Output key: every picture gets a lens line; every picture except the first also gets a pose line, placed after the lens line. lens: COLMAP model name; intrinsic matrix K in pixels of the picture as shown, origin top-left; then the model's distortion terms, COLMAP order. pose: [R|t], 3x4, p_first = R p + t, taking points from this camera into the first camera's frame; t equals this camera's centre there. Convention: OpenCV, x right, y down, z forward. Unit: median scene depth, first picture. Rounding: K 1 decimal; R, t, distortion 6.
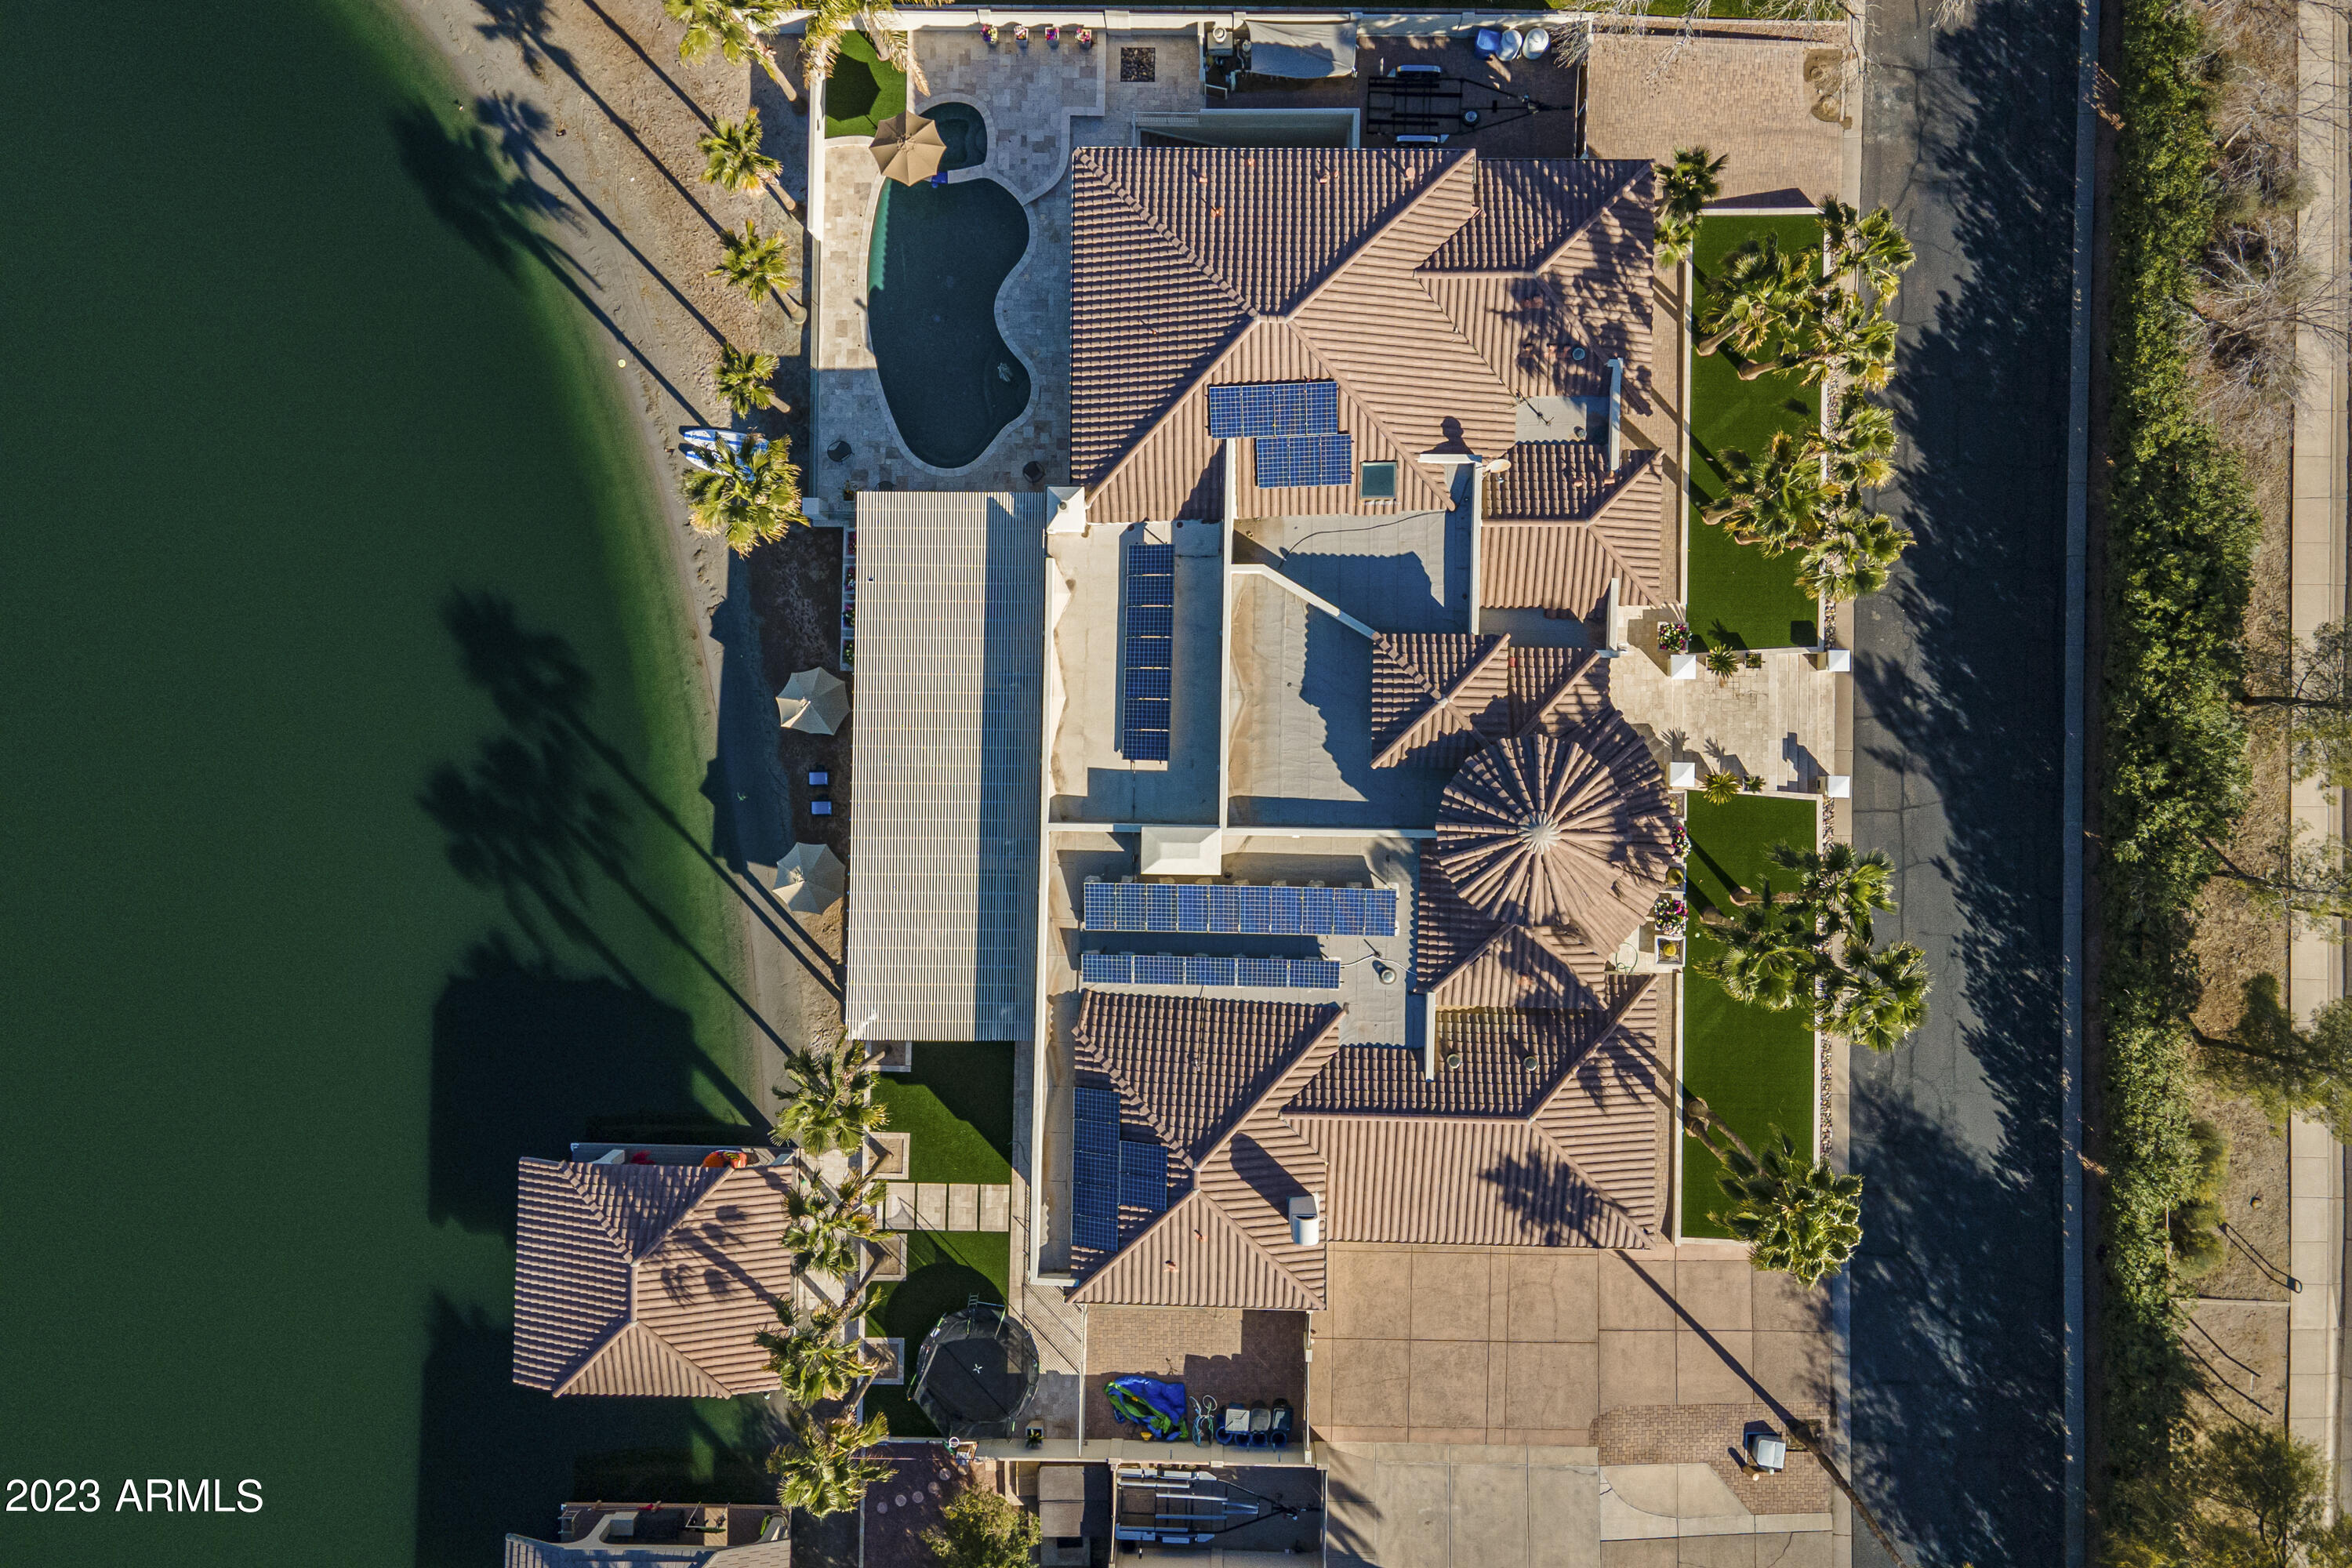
lens RADIAL K [[1684.0, 0, 1167.0], [0, 1684.0, 721.9], [0, 0, 1]] dist [0.037048, 0.004757]
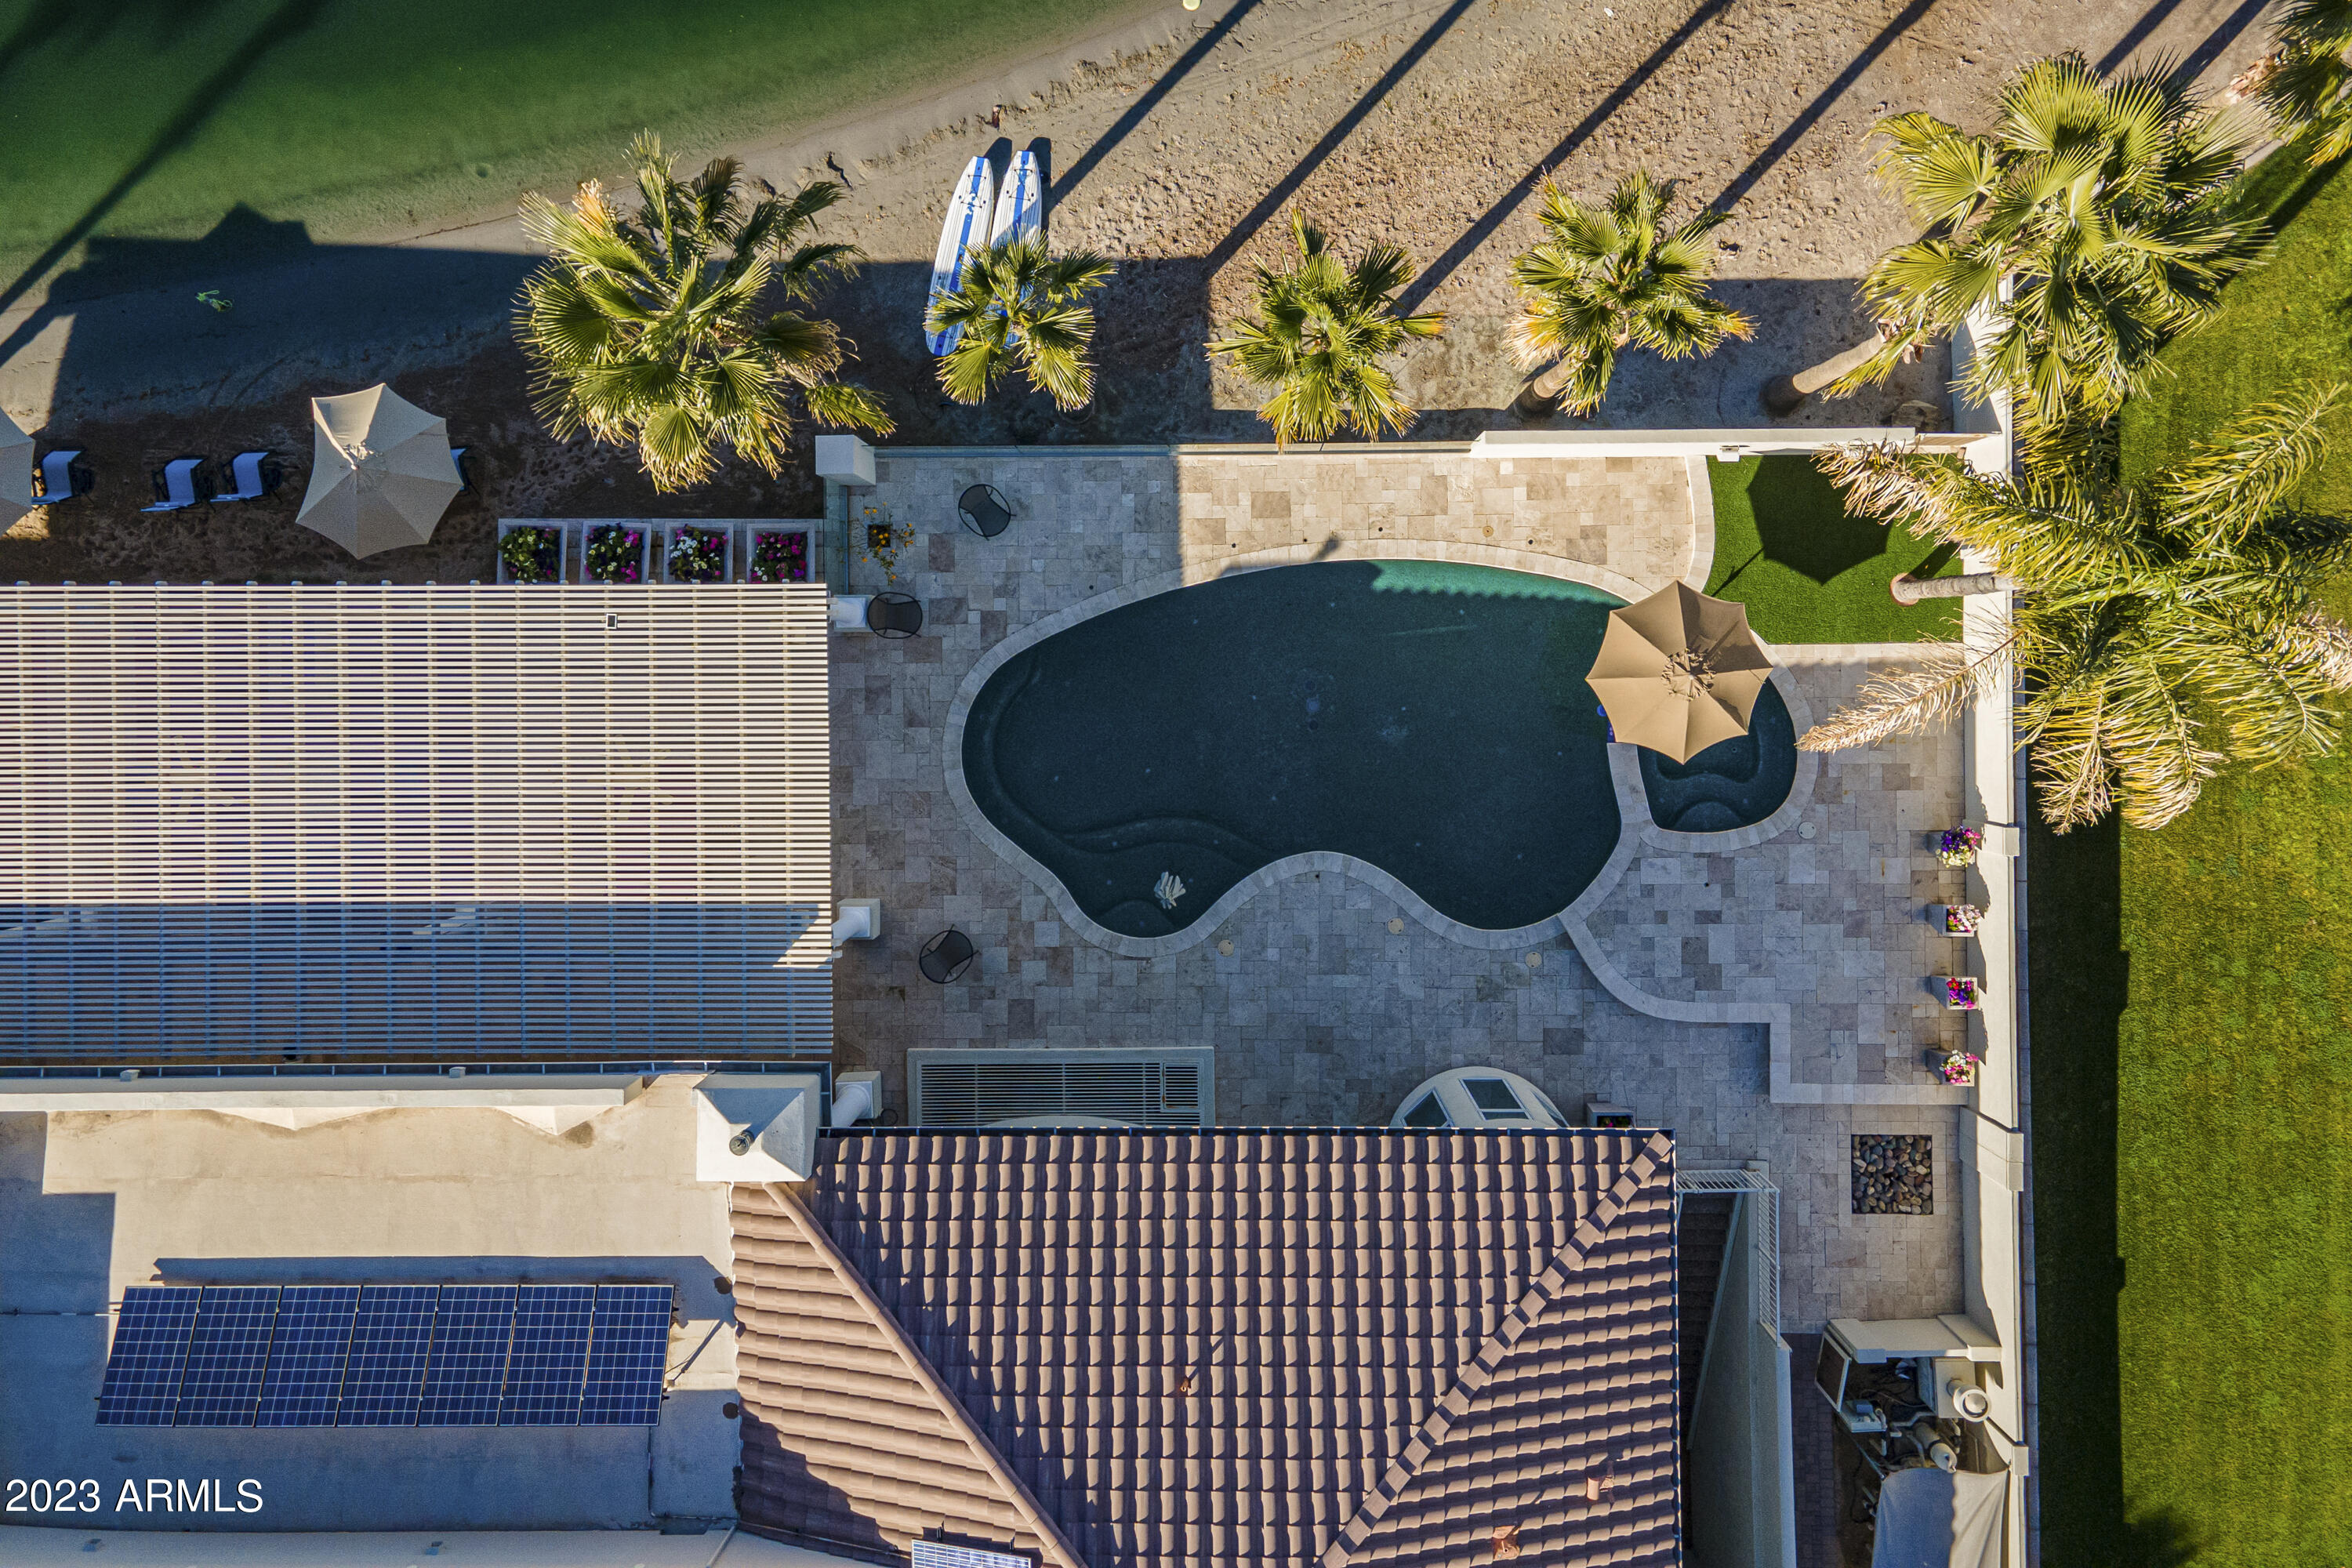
lens RADIAL K [[1689.5, 0, 1173.5], [0, 1689.5, 673.6], [0, 0, 1]] dist [0.014269, 0.059577]
pose [[0.023294, 0.999308, 0.028997, -0.176192], [-0.999131, 0.022268, 0.035243, -0.240601], [0.034573, -0.029793, 0.998958, 0.607782]]
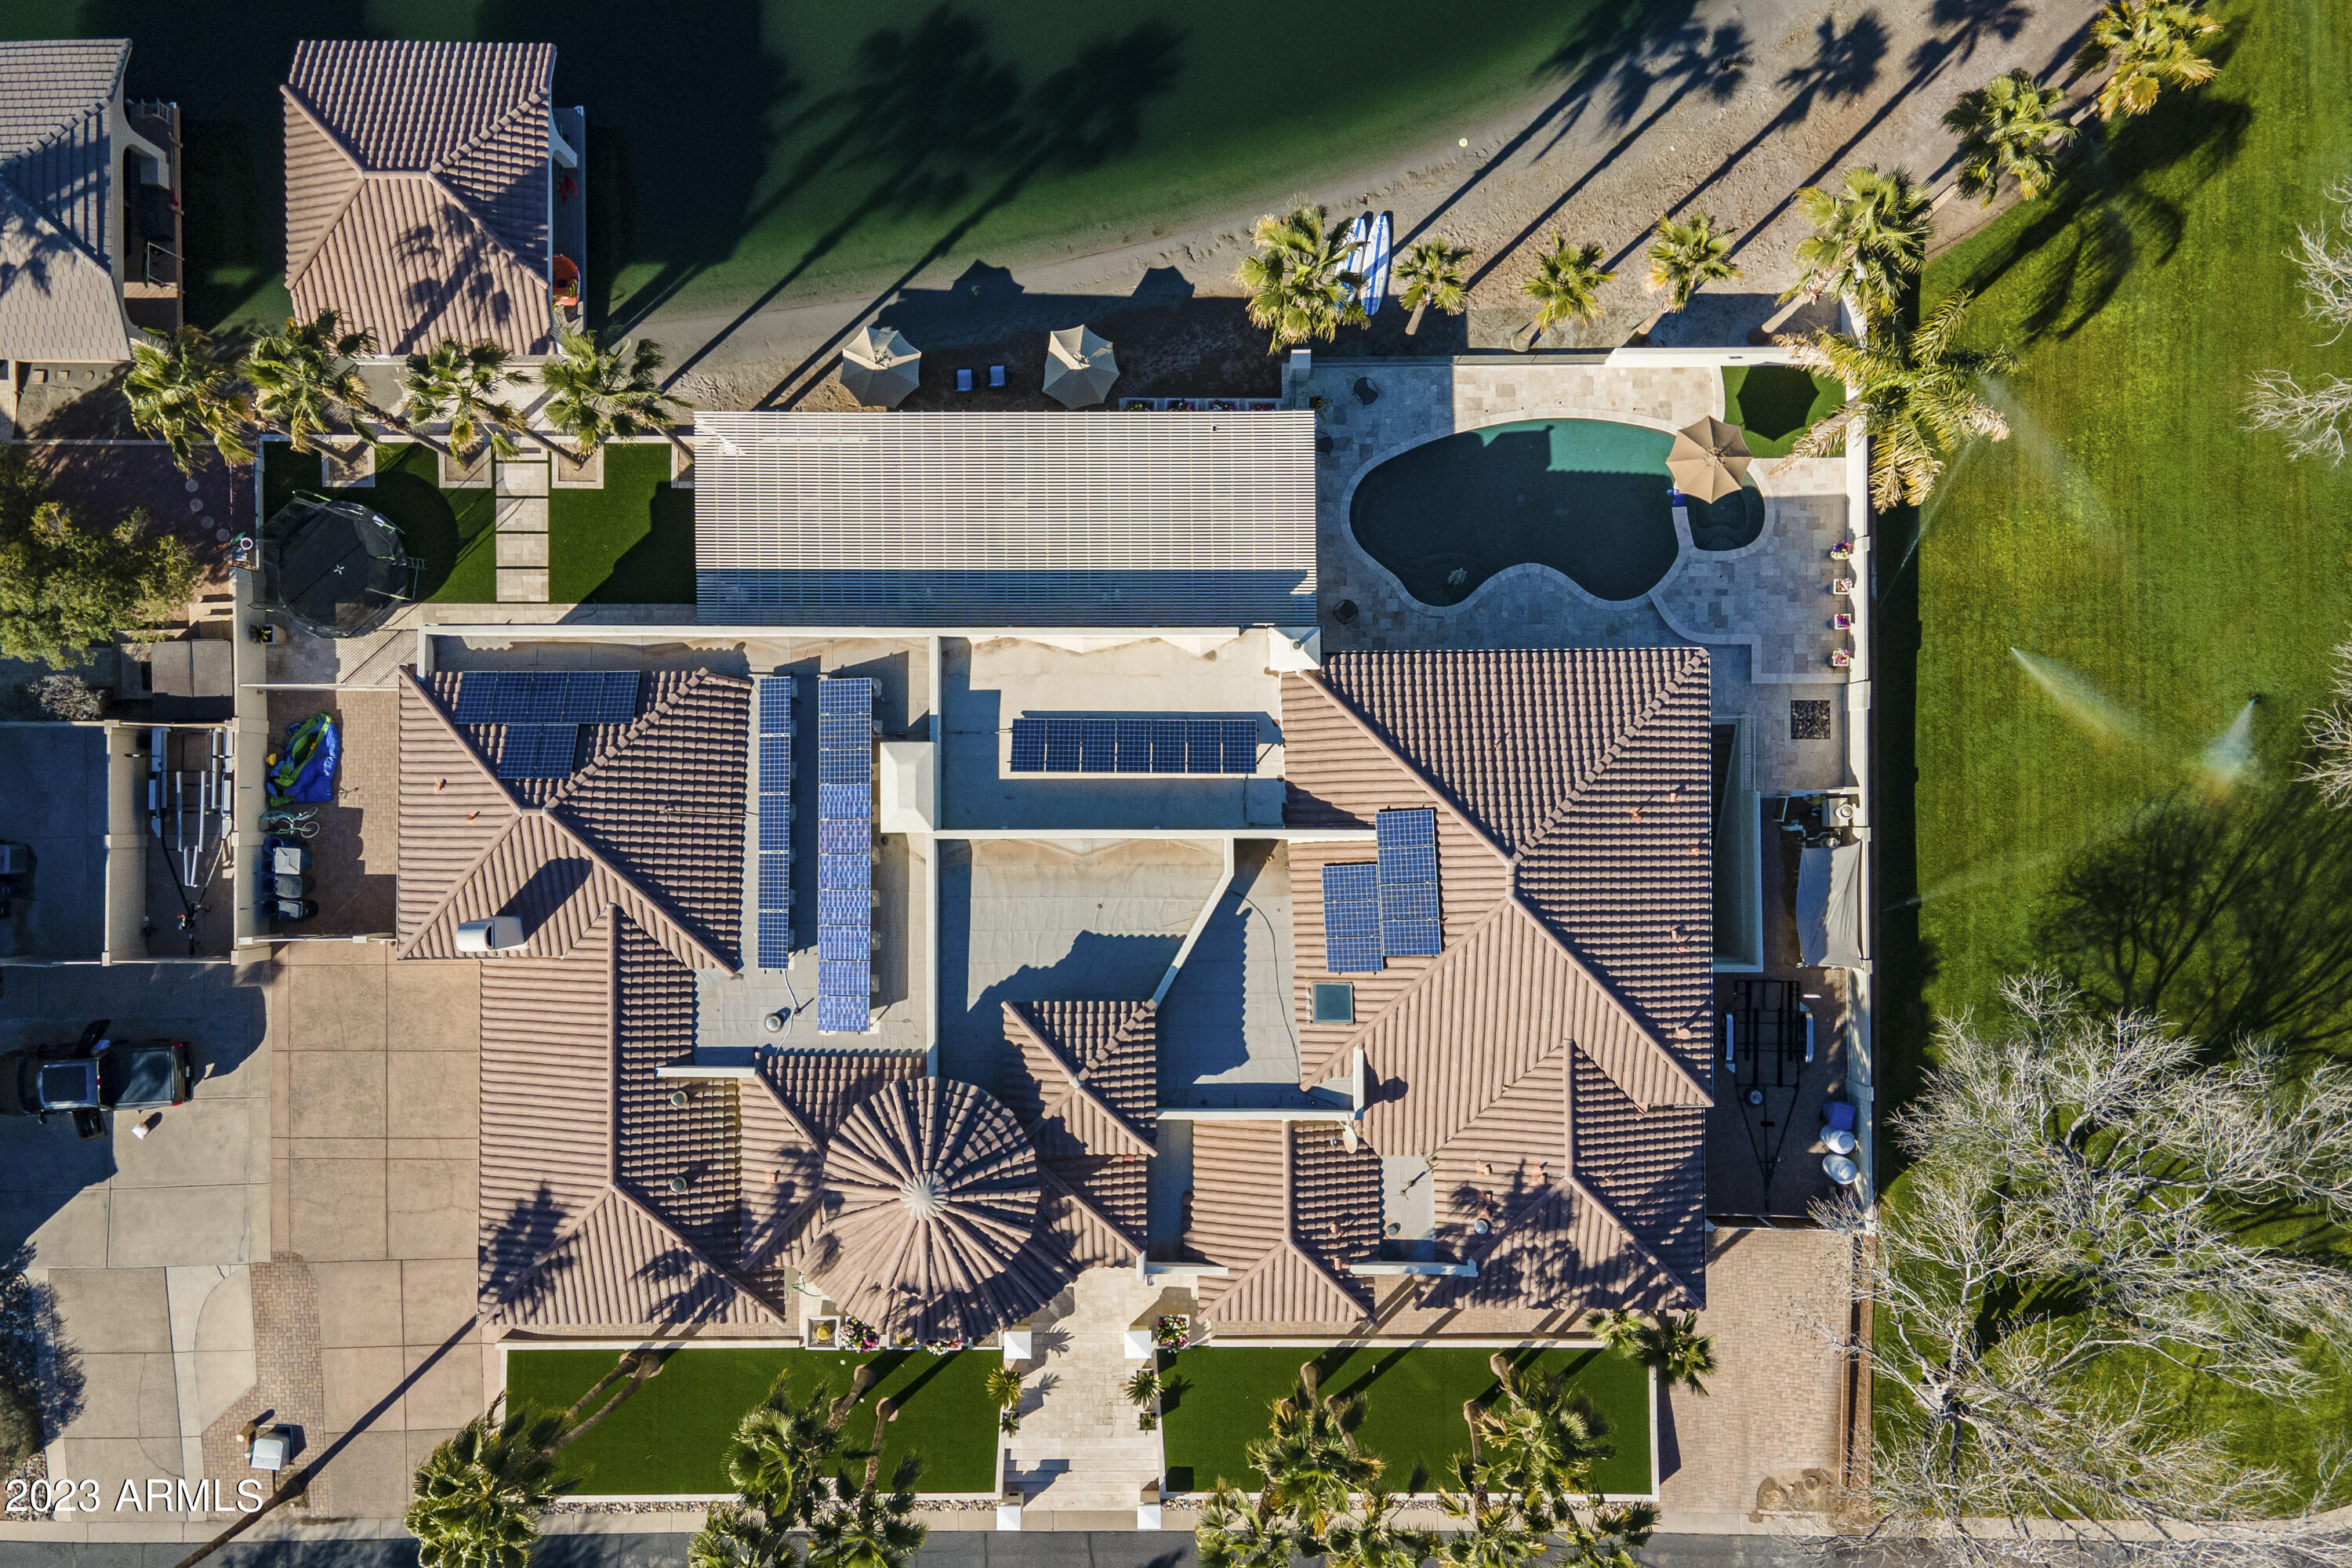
lens RADIAL K [[1681.8, 0, 1176.0], [0, 1681.8, 784.0], [0, 0, 1]] dist [0.019046, 0.053081]
pose [[0.019647, 0.999713, 0.013707, -0.002635], [-0.999585, 0.019352, 0.021354, -0.081322], [0.021083, -0.014121, 0.999678, 0.120710]]
